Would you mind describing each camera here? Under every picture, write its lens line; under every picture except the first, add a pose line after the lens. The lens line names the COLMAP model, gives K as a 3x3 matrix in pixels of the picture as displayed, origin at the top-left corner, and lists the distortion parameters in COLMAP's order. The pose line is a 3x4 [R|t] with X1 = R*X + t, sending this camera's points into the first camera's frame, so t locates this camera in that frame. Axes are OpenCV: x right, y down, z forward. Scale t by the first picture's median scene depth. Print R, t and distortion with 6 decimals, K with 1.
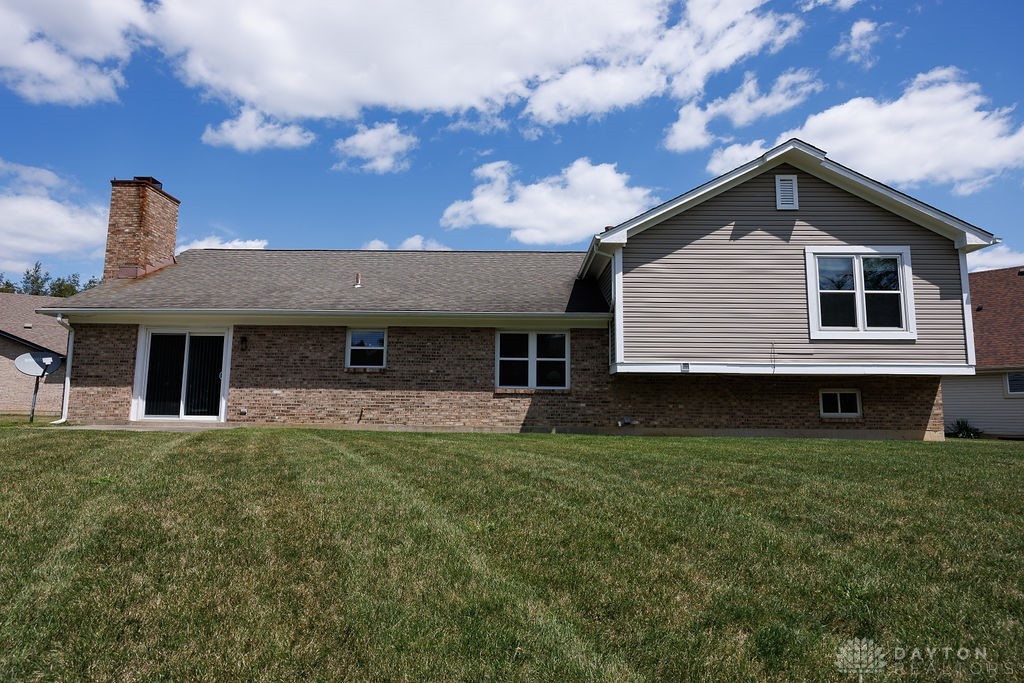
lens RADIAL K [[596.5, 0, 512.1], [0, 596.5, 339.0], [0, 0, 1]] dist [-0.020405, 0.000005]
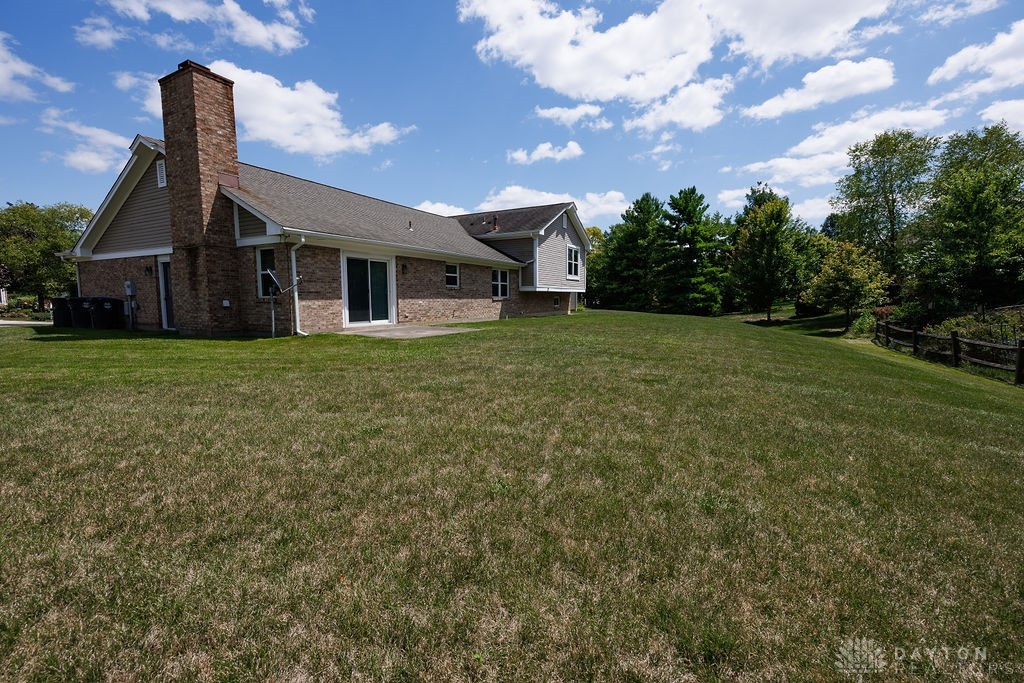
lens RADIAL K [[414.0, 0, 513.1], [0, 414.0, 339.9], [0, 0, 1]] dist [-0.000427, -0.000086]
pose [[0.483776, -0.100502, 0.869402, -1.220842], [-0.099858, 0.980559, 0.168917, -0.019932], [-0.869477, -0.168535, 0.464335, 0.270223]]
